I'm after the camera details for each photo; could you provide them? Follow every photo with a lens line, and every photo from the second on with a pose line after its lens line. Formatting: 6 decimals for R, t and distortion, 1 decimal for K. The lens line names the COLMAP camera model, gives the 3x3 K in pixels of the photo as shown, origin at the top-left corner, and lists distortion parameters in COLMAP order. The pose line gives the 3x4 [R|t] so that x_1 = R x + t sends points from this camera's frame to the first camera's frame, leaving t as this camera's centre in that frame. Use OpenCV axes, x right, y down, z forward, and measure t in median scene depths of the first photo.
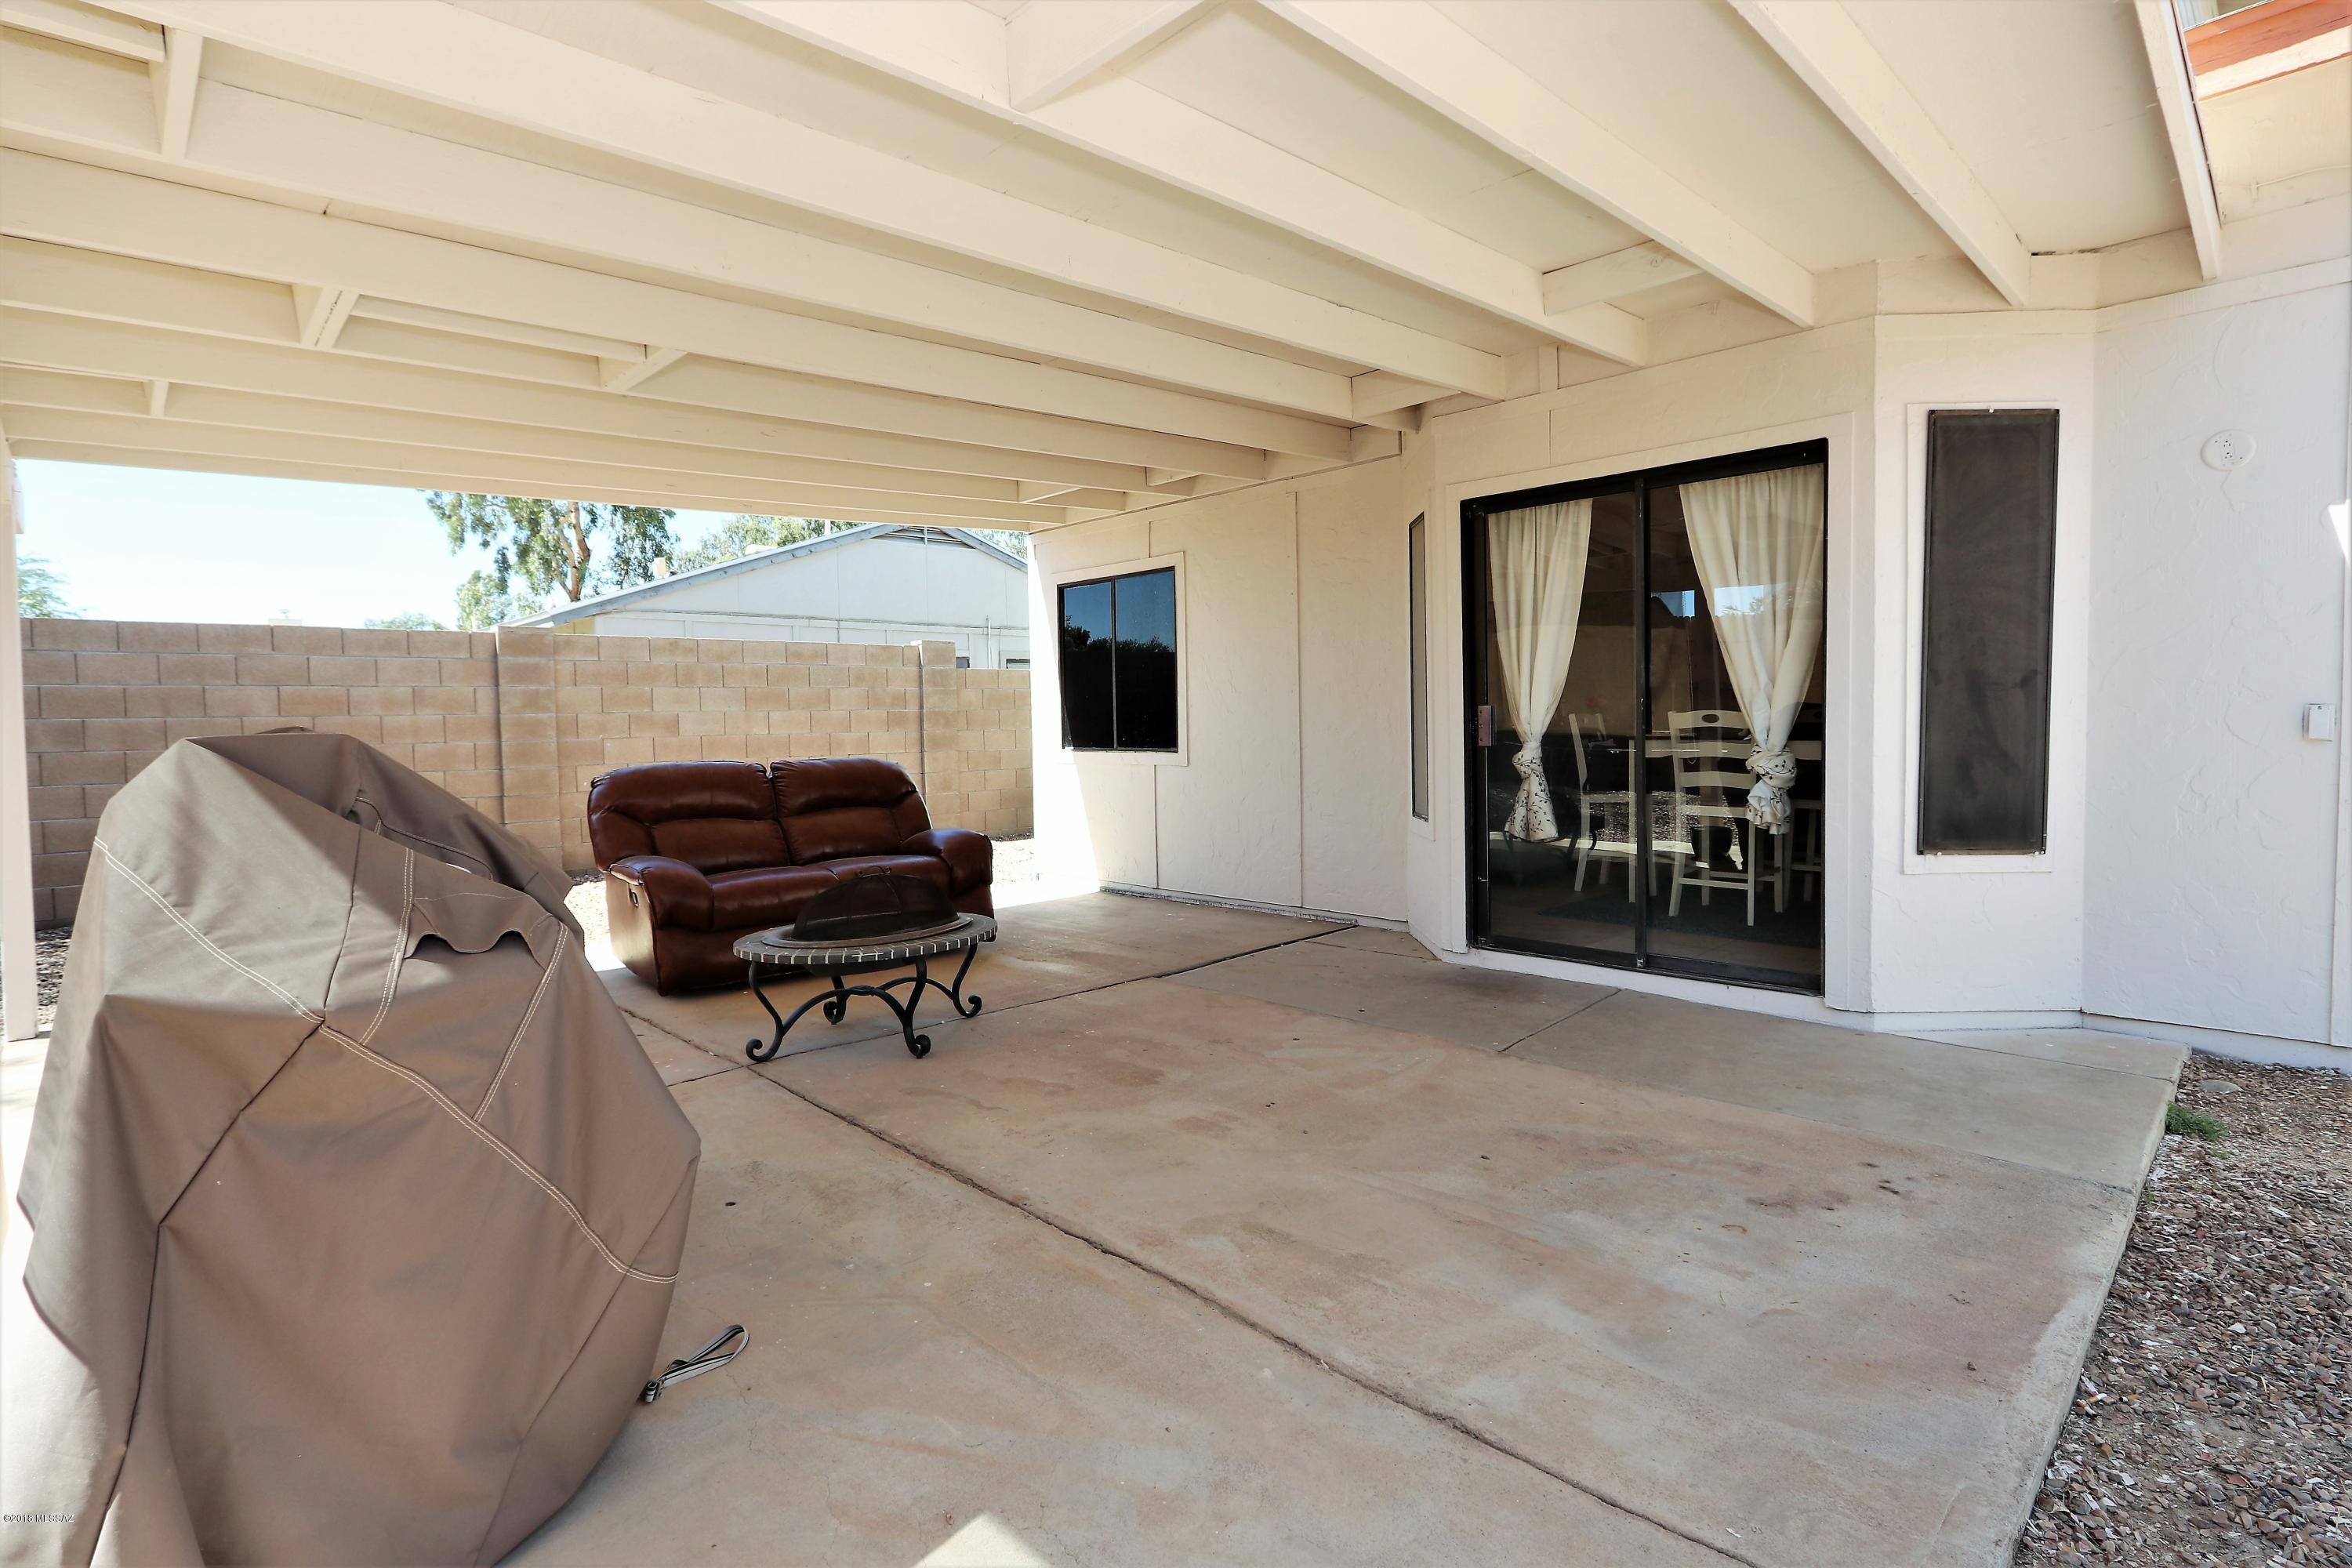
lens RADIAL K [[1090.5, 0, 1149.8], [0, 1090.5, 775.6], [0, 0, 1]] dist [-0.020473, 0.003560]
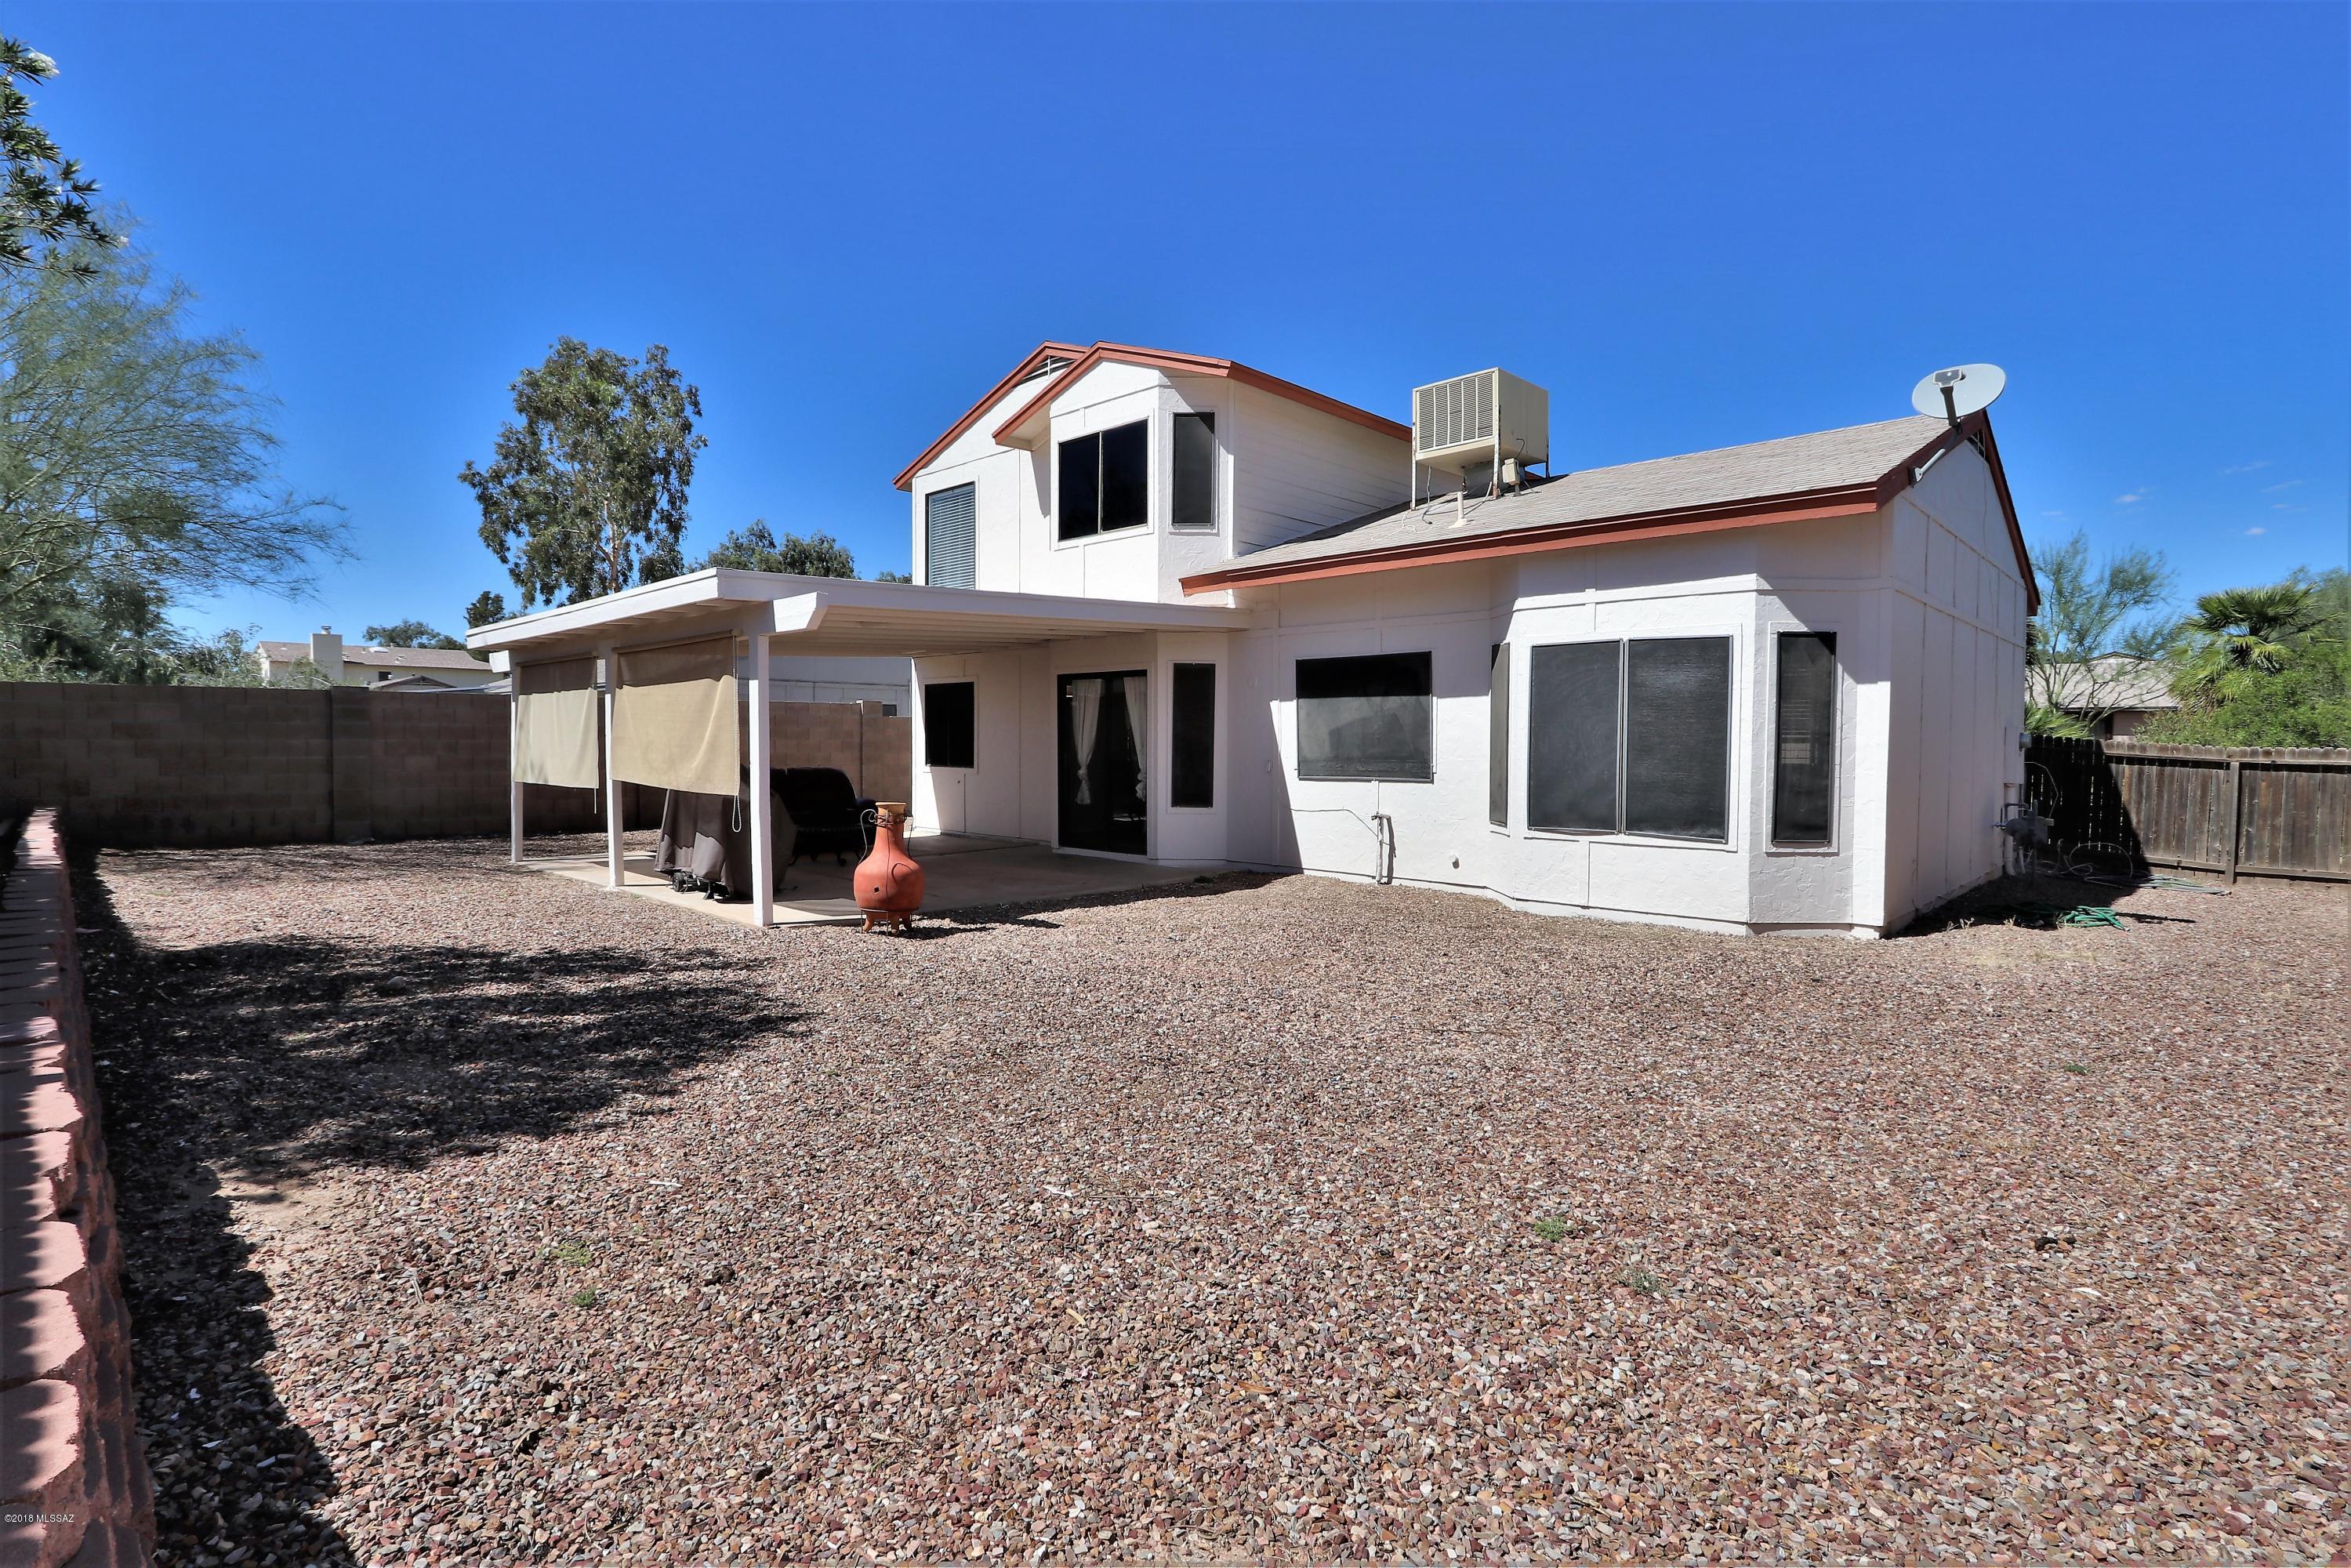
lens RADIAL K [[1090.1, 0, 1149.3], [0, 1090.1, 775.6], [0, 0, 1]] dist [-0.020473, 0.003560]
pose [[0.999250, 0.022006, 0.031872, 0.339226], [-0.021551, 0.999662, -0.014547, 0.020214], [-0.032181, 0.013850, 0.999386, -1.306569]]
